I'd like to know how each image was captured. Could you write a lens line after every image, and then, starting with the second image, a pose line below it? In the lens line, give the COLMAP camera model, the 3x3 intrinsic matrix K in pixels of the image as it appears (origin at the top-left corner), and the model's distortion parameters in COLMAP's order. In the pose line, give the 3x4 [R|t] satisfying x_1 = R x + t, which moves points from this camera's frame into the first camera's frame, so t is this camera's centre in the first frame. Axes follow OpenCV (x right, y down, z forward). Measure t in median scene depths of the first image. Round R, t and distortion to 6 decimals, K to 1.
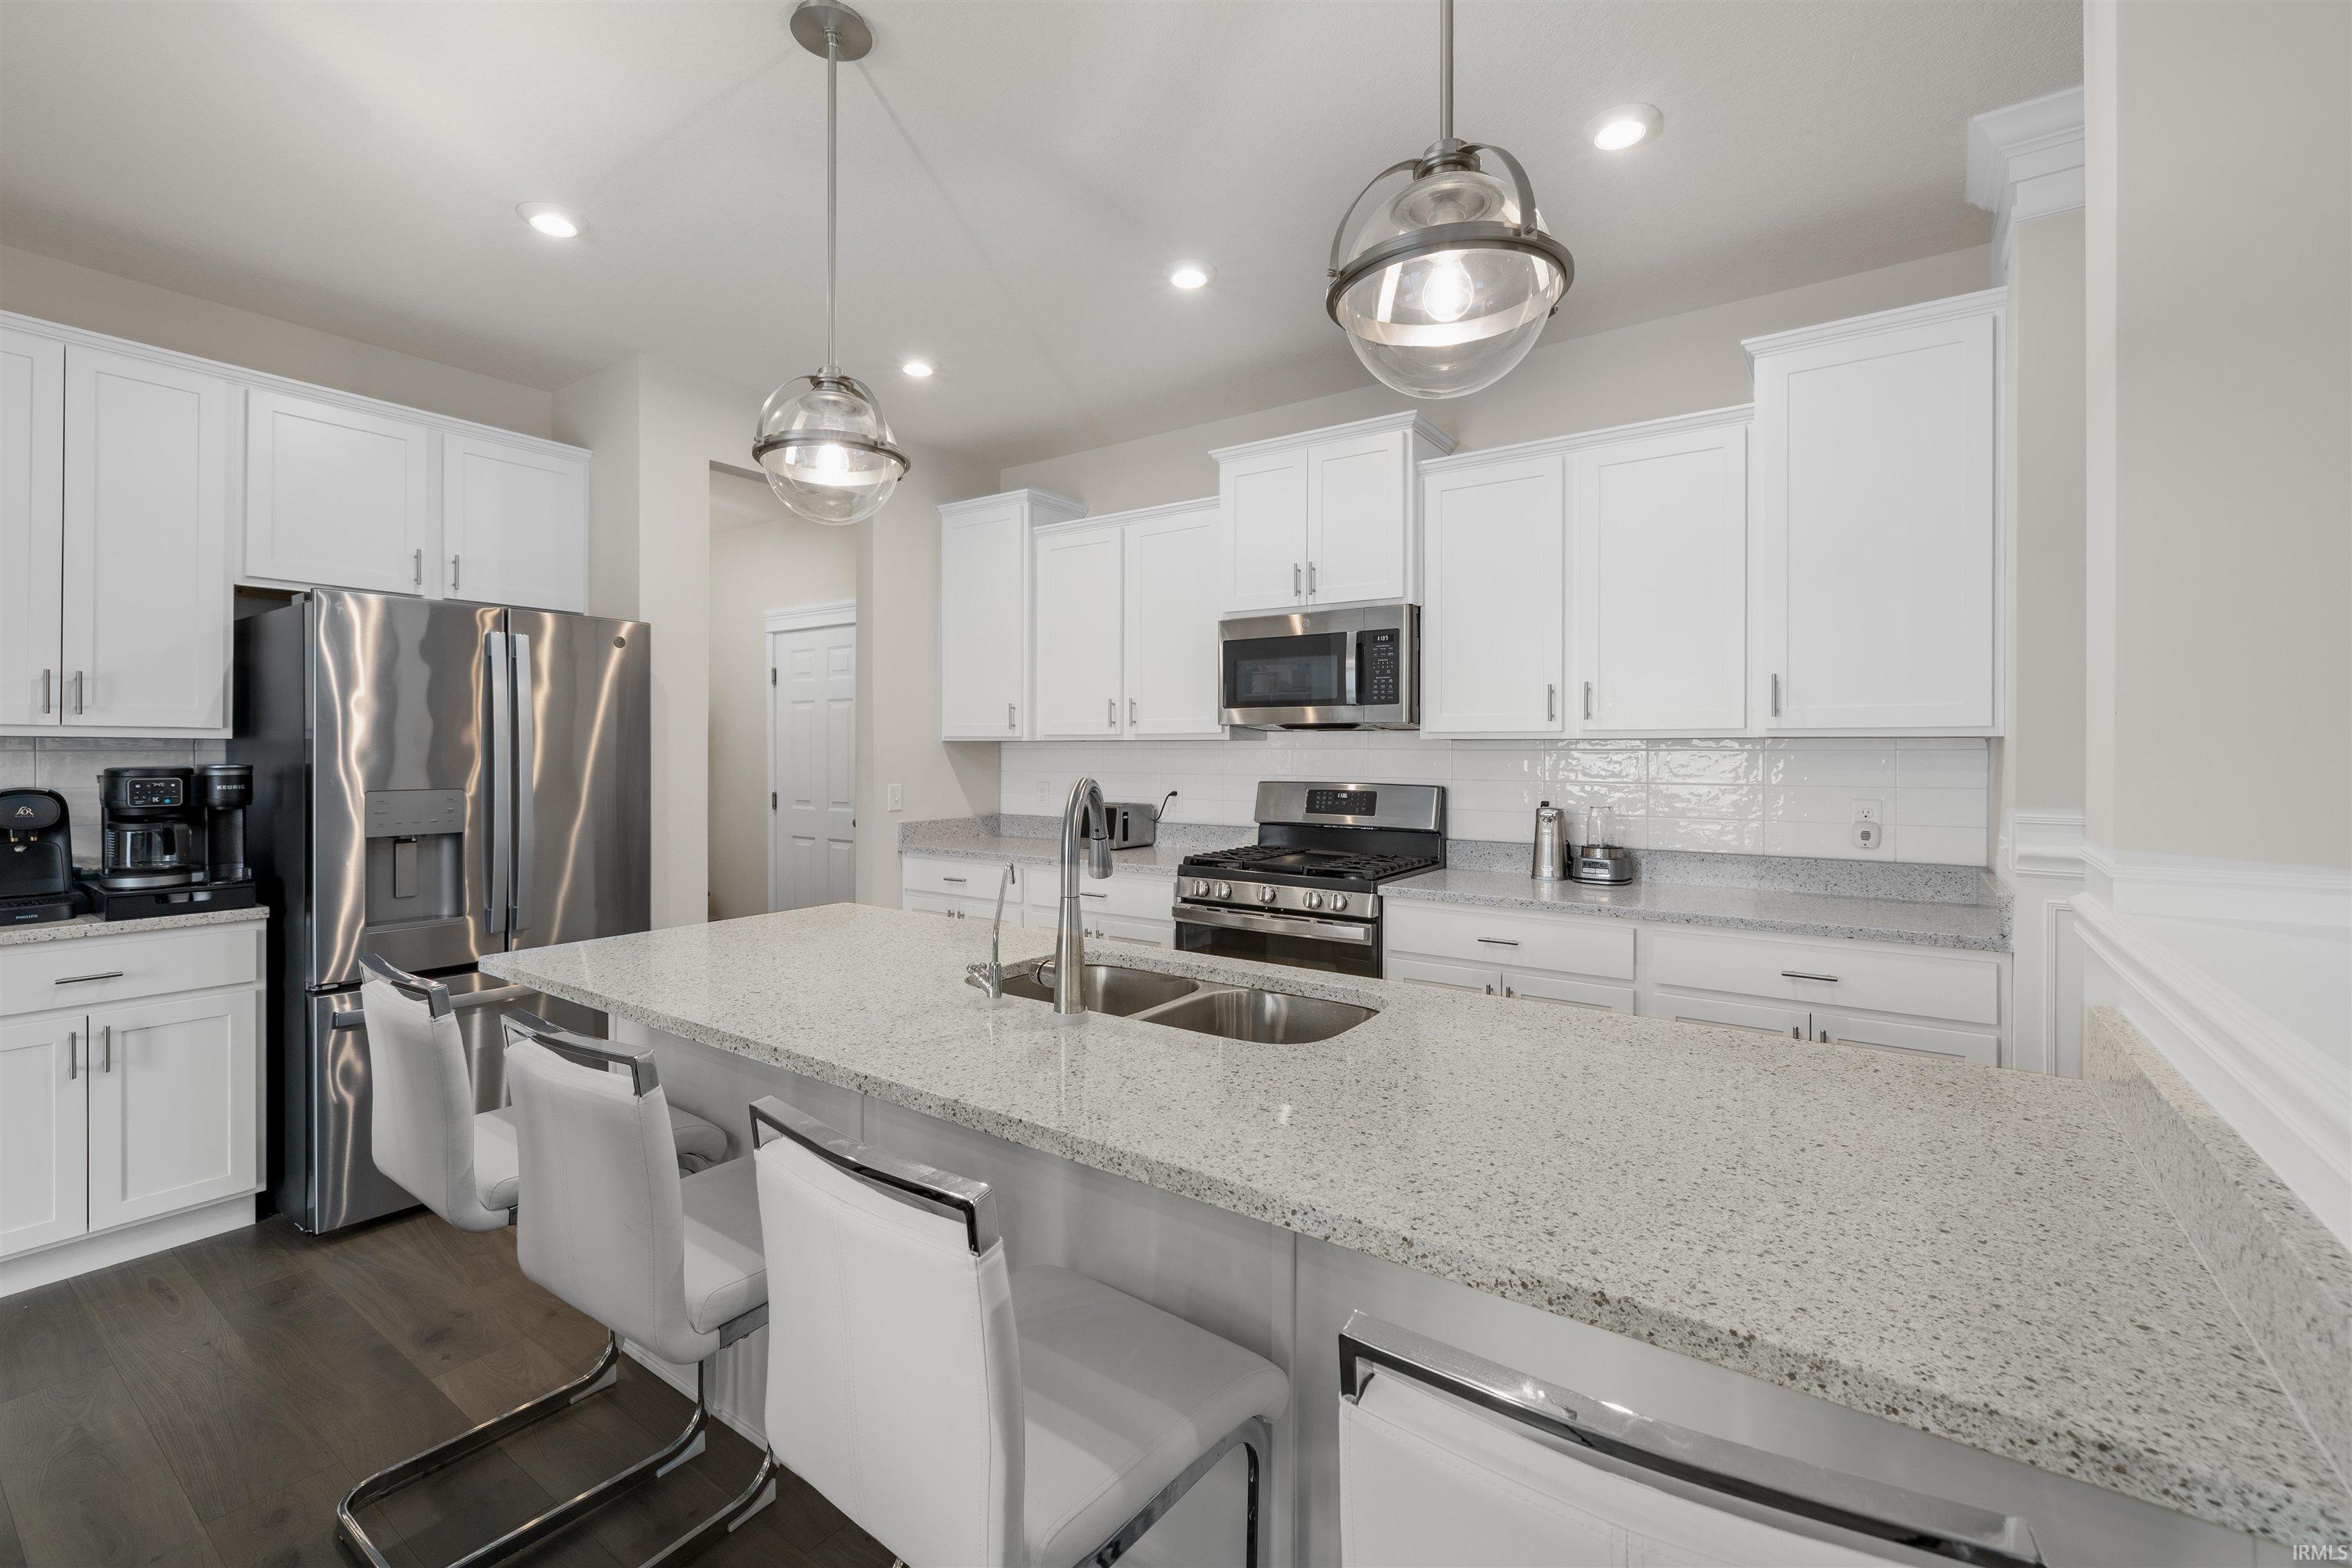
lens RADIAL K [[992.7, 0, 1166.2], [0, 992.7, 746.5], [0, 0, 1]] dist [0.004650, -0.002836]
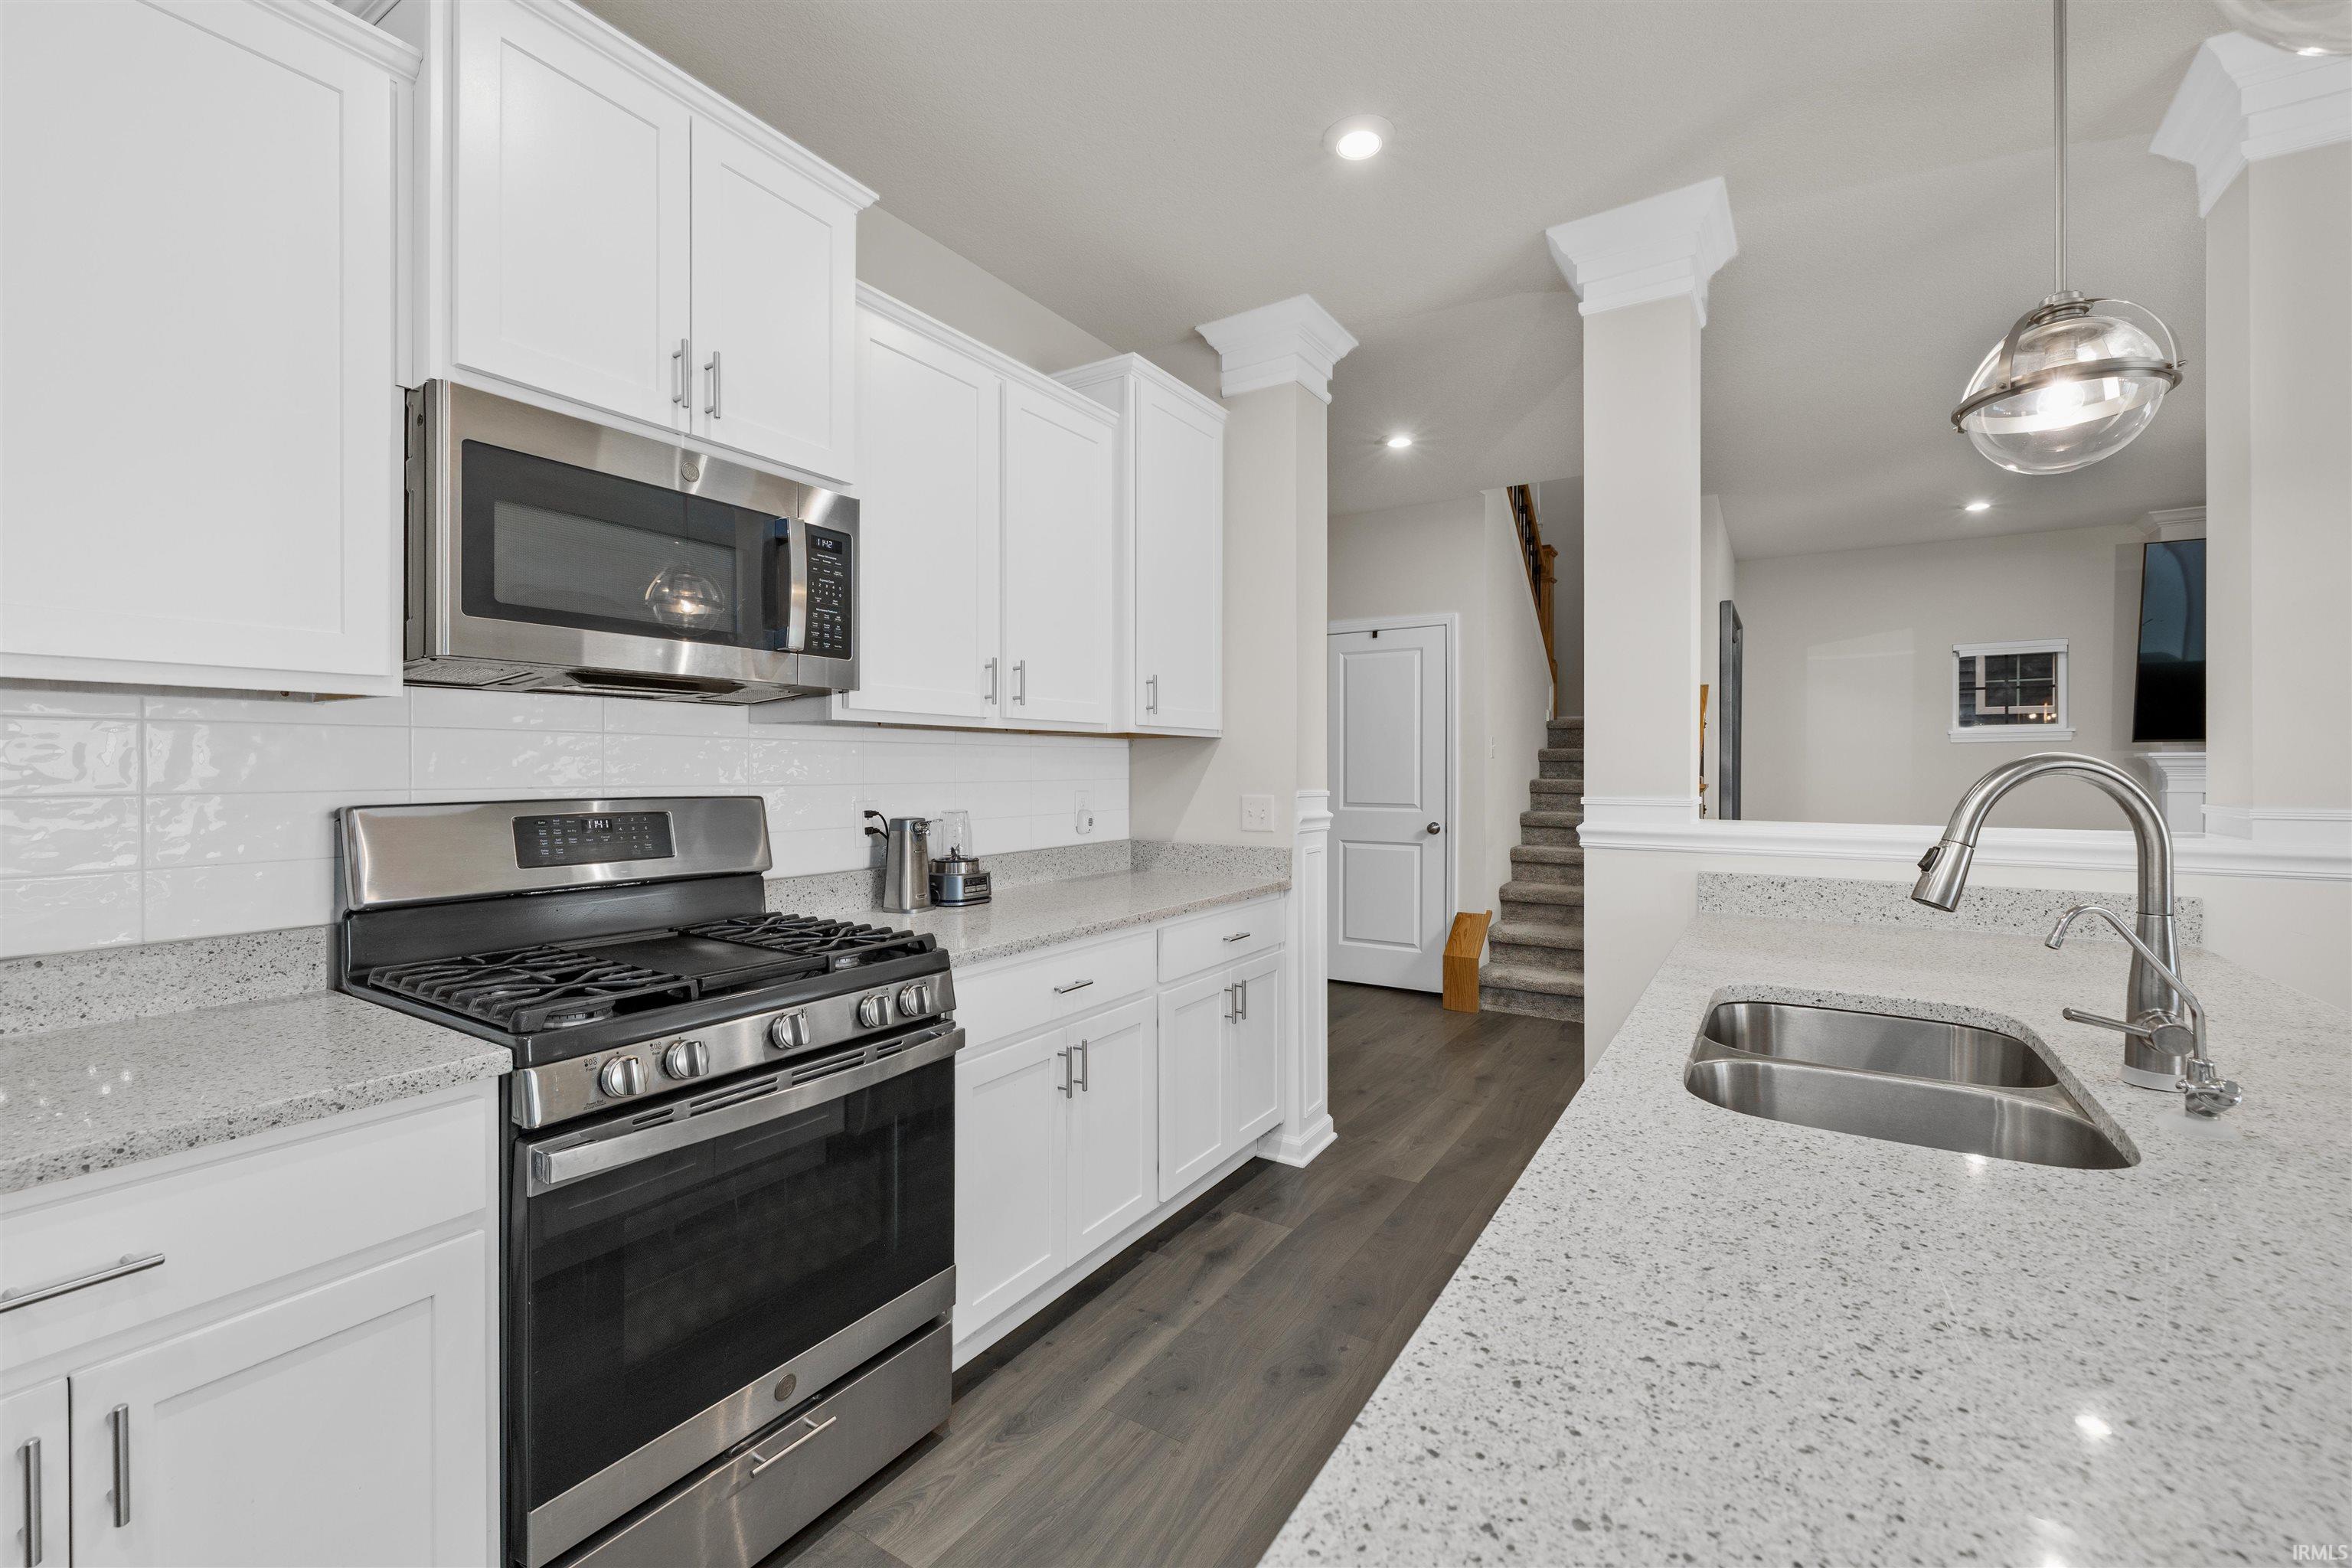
lens RADIAL K [[992.7, 0, 1170.3], [0, 992.7, 769.3], [0, 0, 1]] dist [0.004650, -0.002836]
pose [[-0.038882, -0.004240, 0.999235, -0.370084], [-0.004146, 0.999983, 0.004082, 0.020371], [-0.999235, -0.003985, -0.038899, 0.810223]]
